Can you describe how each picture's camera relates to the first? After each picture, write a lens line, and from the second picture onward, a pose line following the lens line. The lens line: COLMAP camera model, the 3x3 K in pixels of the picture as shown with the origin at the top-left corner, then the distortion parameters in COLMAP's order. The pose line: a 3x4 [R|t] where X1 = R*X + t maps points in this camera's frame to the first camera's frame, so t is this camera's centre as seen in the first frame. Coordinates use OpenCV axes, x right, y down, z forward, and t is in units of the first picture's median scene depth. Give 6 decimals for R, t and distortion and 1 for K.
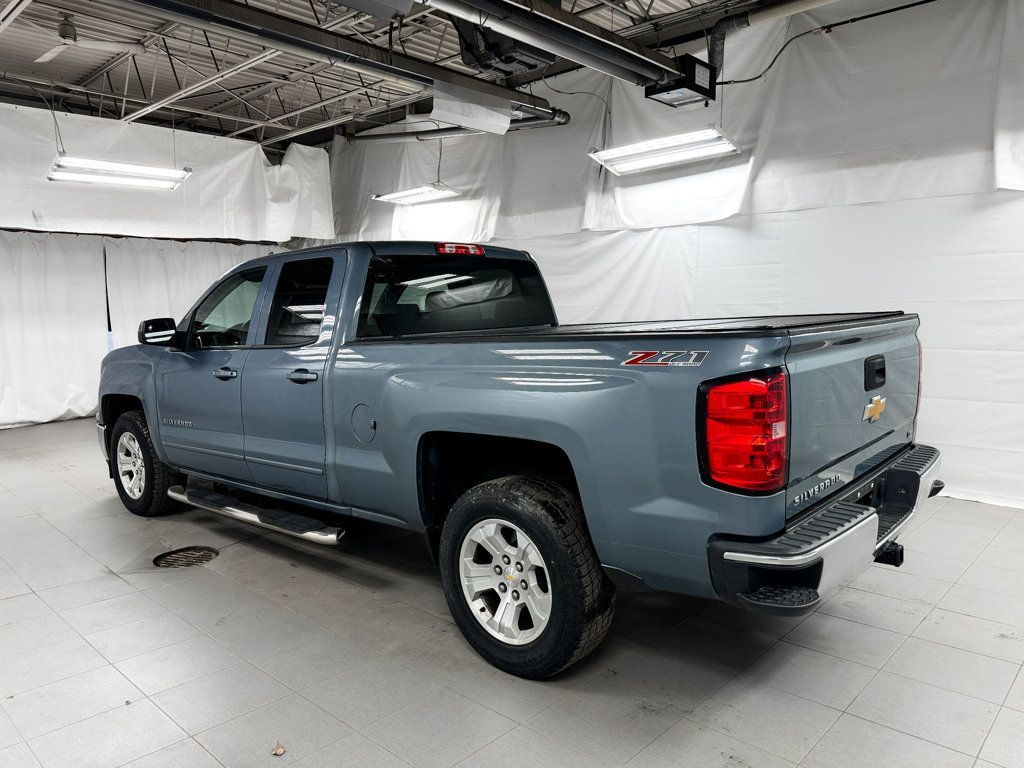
lens RADIAL K [[731.9, 0, 512.0], [0, 731.9, 384.0], [0, 0, 1]] dist [0.006873, -0.004678]
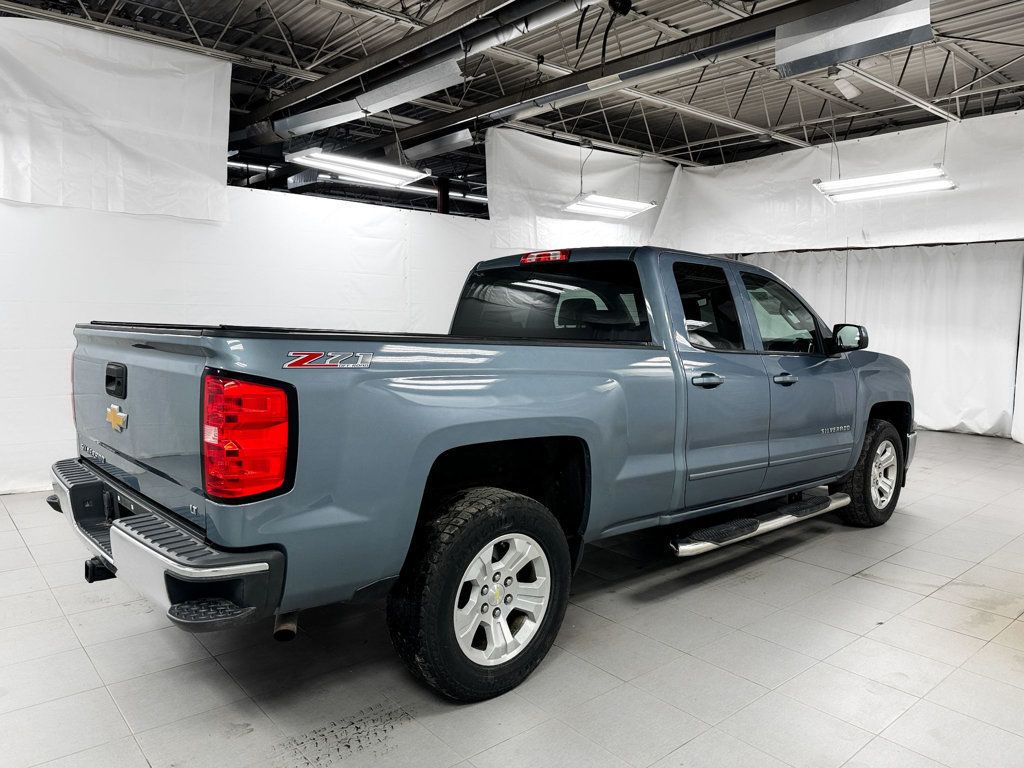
lens RADIAL K [[731.9, 0, 512.0], [0, 731.9, 384.0], [0, 0, 1]] dist [0.006873, -0.004678]
pose [[-0.101638, 0.106874, -0.989064, 0.521777], [-0.125180, 0.984936, 0.119292, -0.071467], [0.986914, 0.135935, -0.086728, 0.597360]]
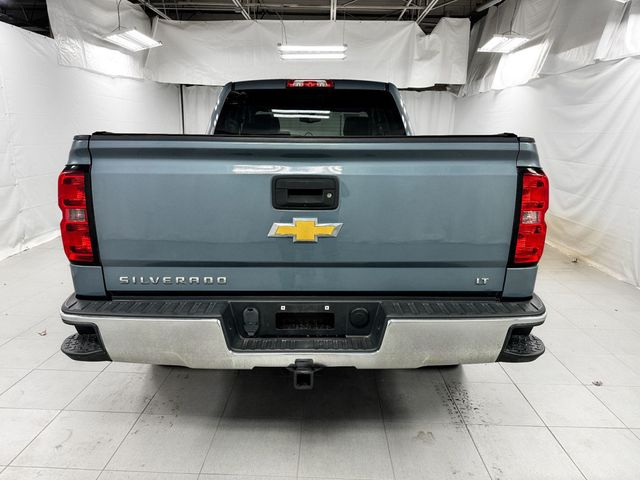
lens RADIAL K [[446.3, 0, 321.0], [0, 446.3, 247.1], [0, 0, 1]] dist [0.009954, 0.004926]
pose [[0.675192, 0.204898, -0.708613, 0.347843], [-0.104189, 0.977506, 0.183374, -0.020194], [0.730247, -0.049983, 0.681352, 0.230710]]
